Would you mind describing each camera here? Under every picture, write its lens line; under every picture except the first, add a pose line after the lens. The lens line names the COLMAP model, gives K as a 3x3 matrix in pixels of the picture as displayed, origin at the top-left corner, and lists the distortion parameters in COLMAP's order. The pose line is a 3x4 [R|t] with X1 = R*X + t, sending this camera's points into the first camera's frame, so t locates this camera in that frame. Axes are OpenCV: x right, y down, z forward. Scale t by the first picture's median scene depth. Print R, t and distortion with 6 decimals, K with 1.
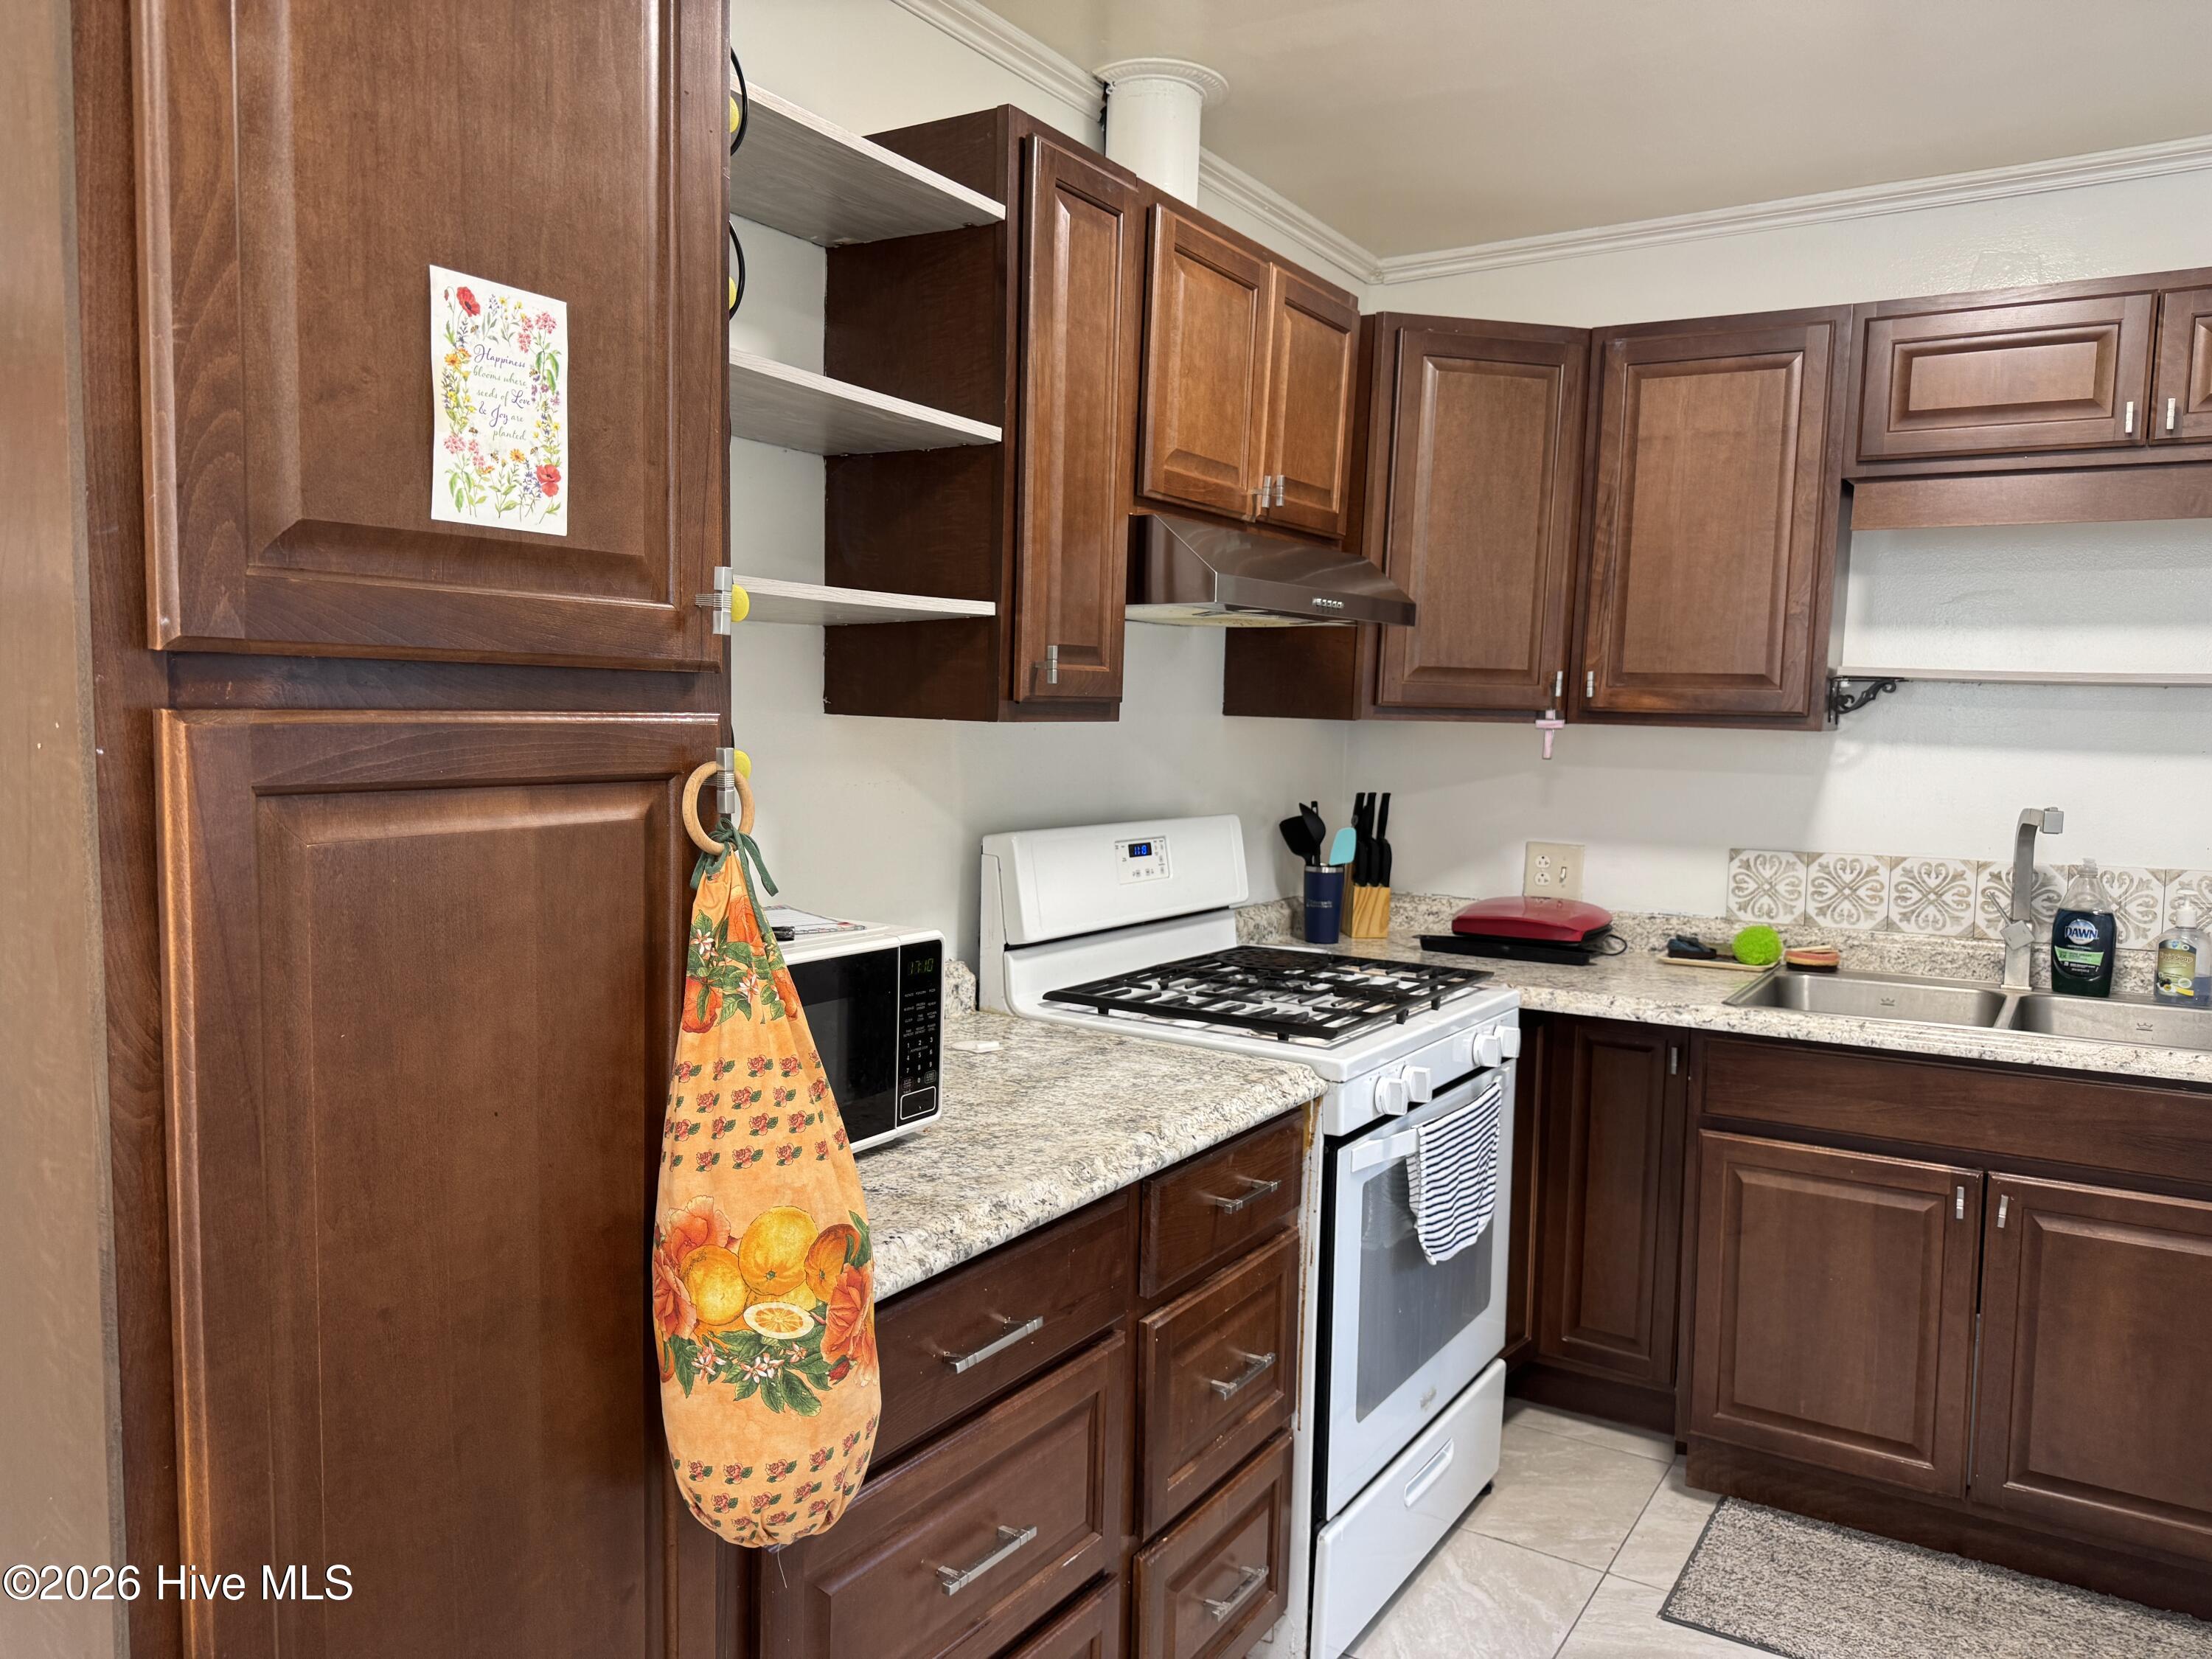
lens RADIAL K [[1572.2, 0, 1092.0], [0, 1572.2, 848.3], [0, 0, 1]] dist [0.056038, -0.066773]
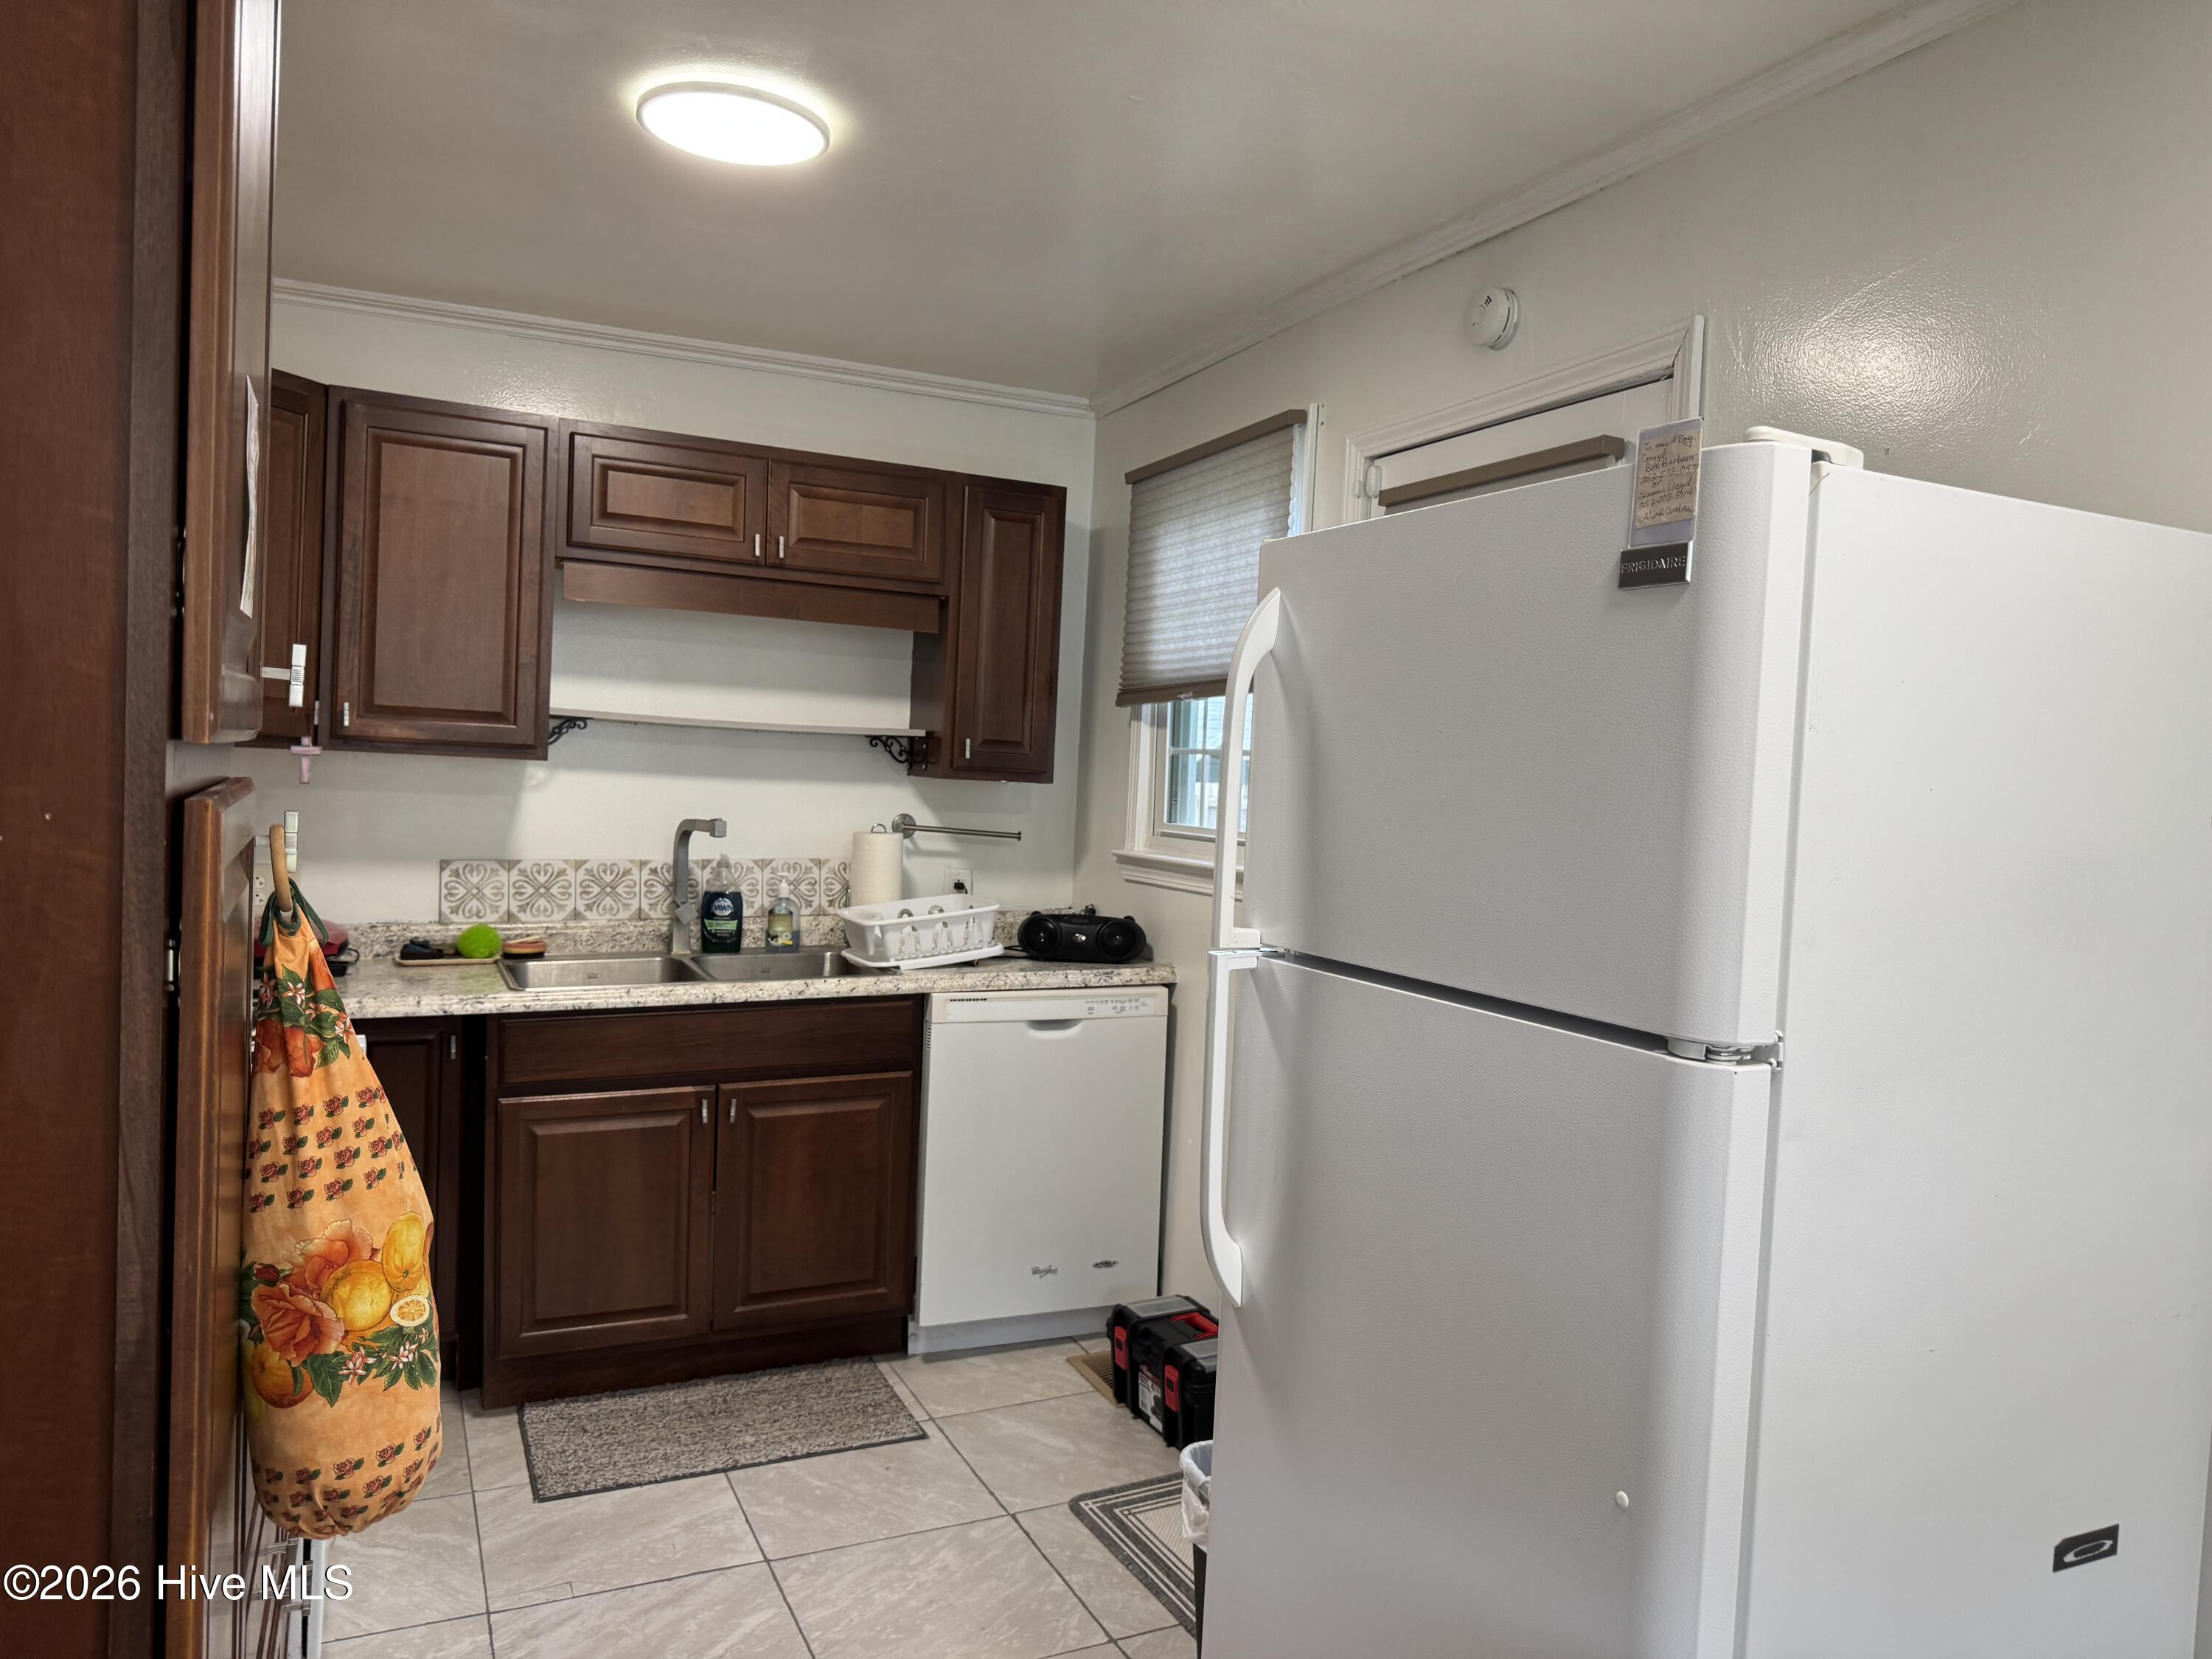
lens RADIAL K [[1572.2, 0, 1127.7], [0, 1572.2, 833.8], [0, 0, 1]] dist [0.056038, -0.066773]
pose [[0.528382, -0.037514, 0.848178, -0.375332], [0.045152, 0.998851, 0.016050, -0.018241], [-0.847805, 0.029816, 0.529469, -0.026994]]
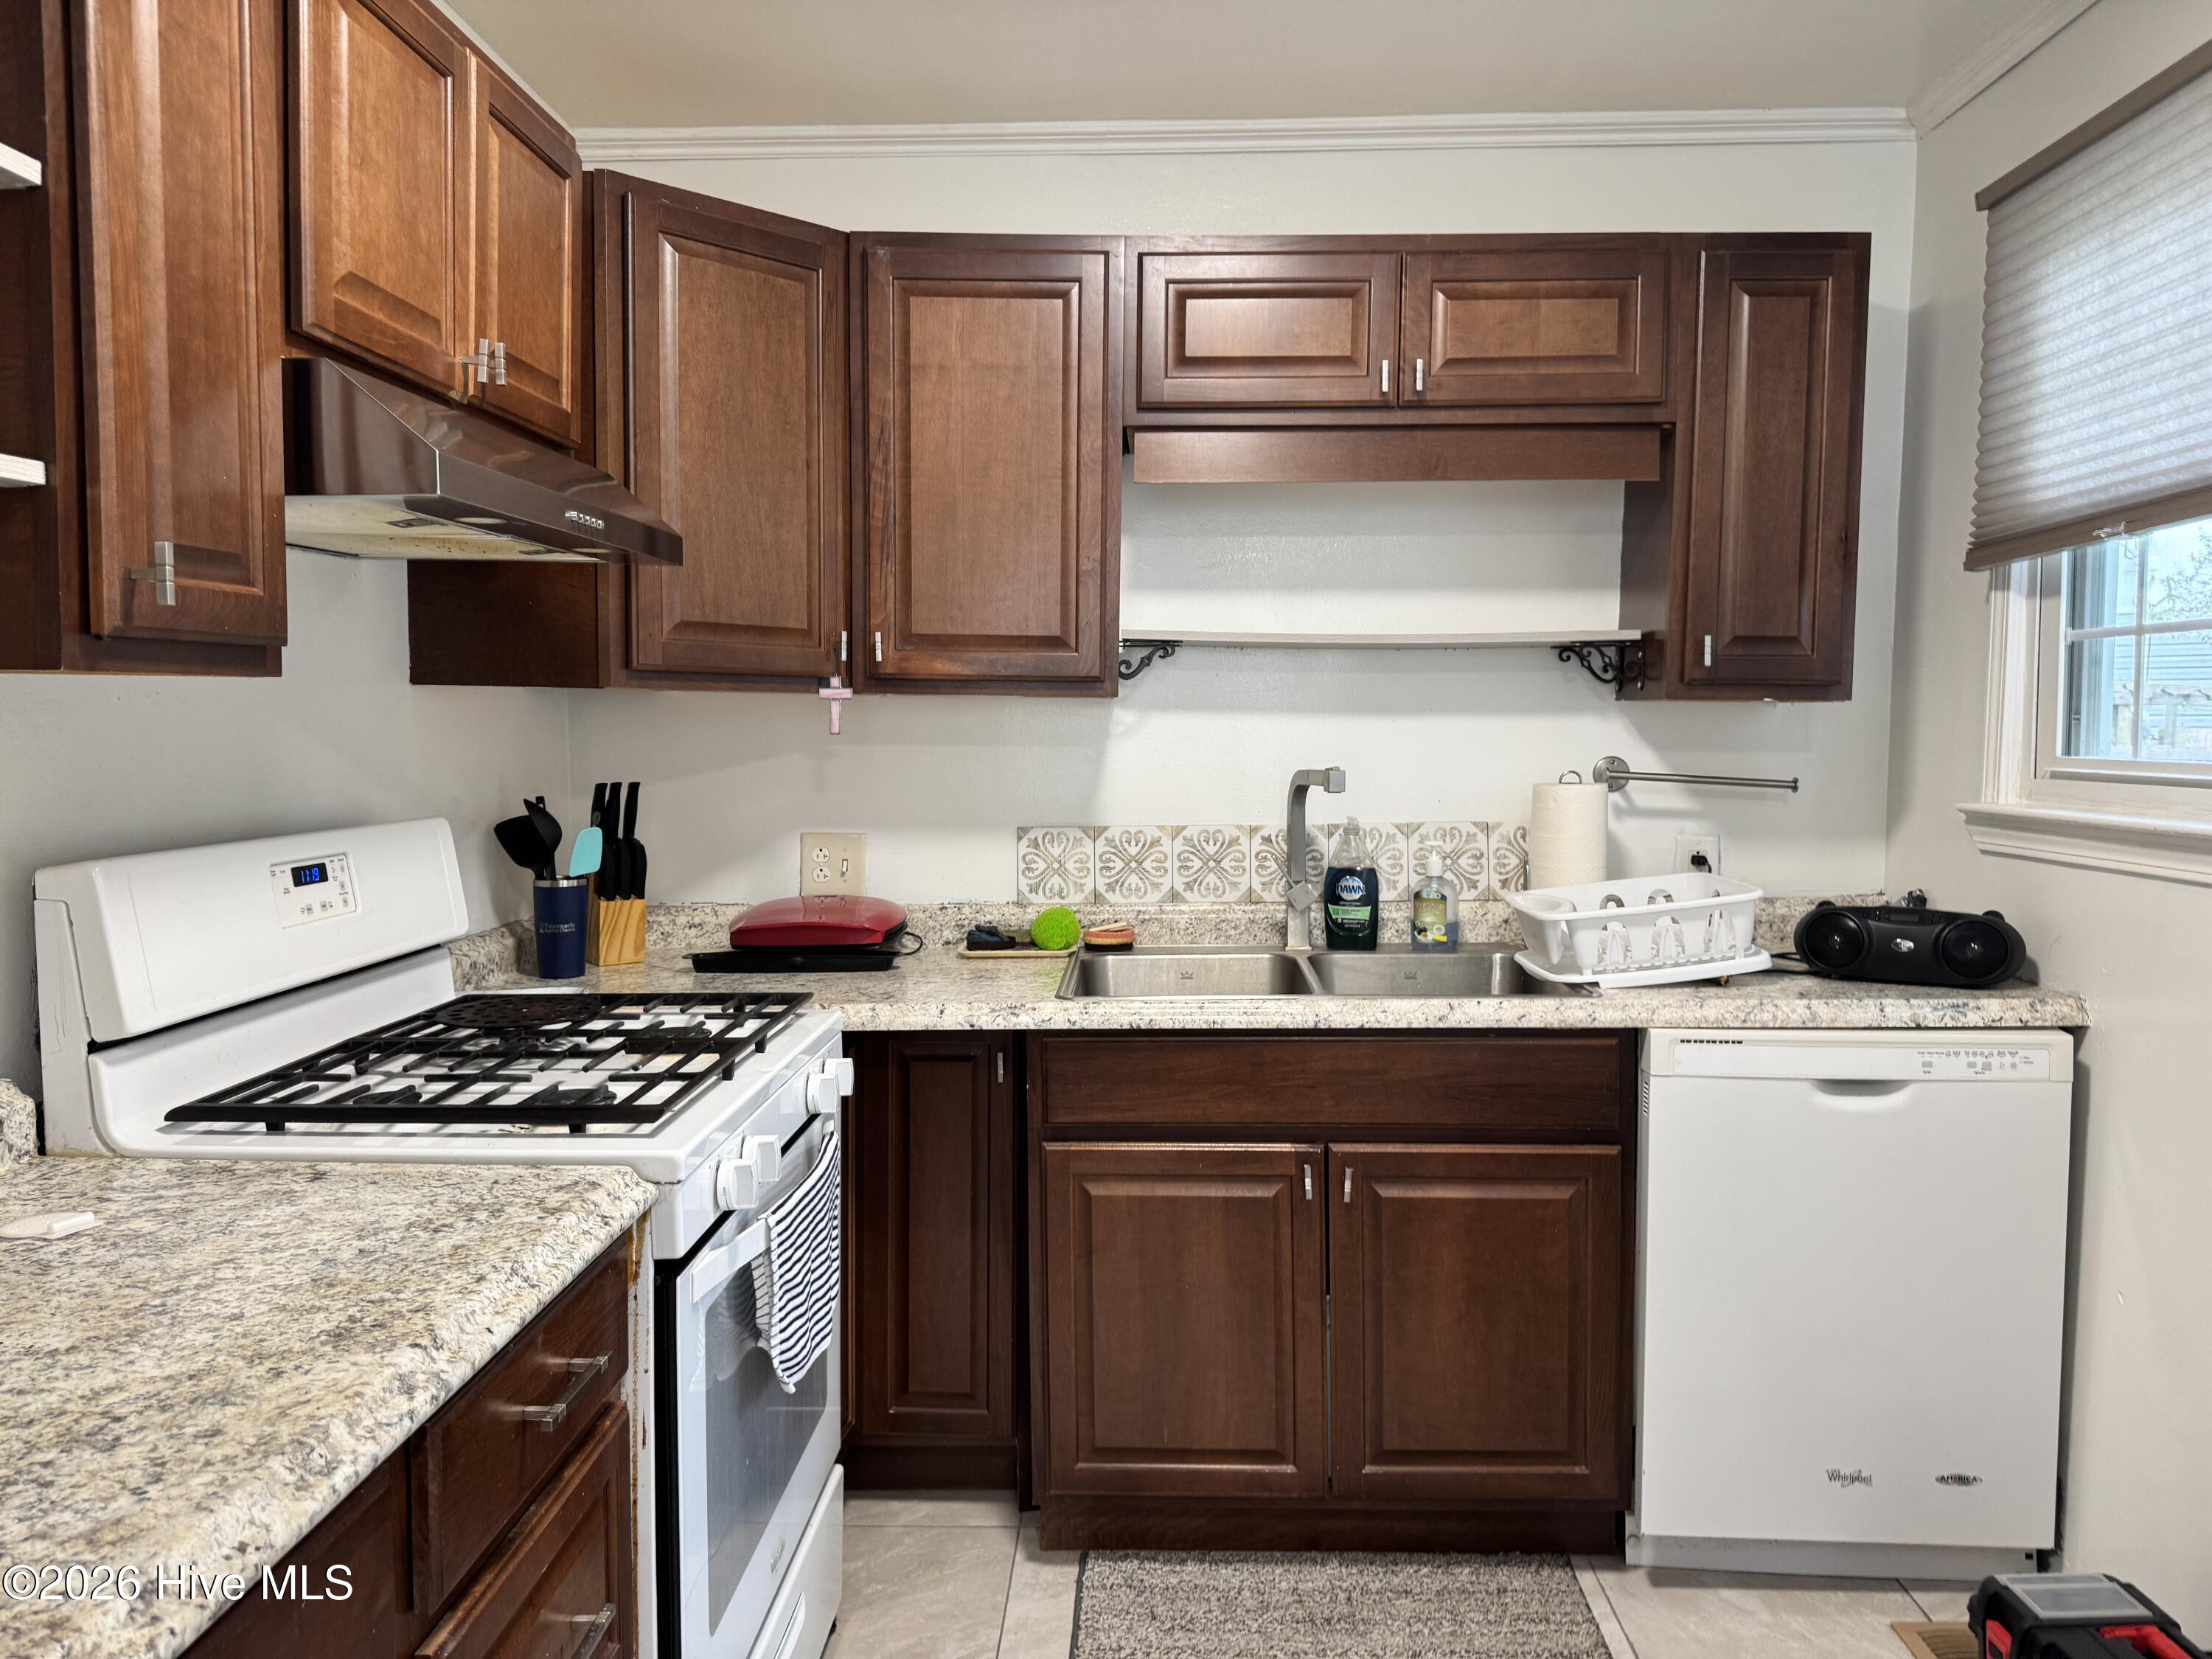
lens RADIAL K [[1572.2, 0, 1115.1], [0, 1572.2, 819.3], [0, 0, 1]] dist [0.056038, -0.066773]
pose [[0.855491, -0.053723, 0.515023, -0.024867], [0.062458, 0.998048, 0.000361, -0.001430], [-0.514037, 0.031858, 0.857176, 0.230197]]
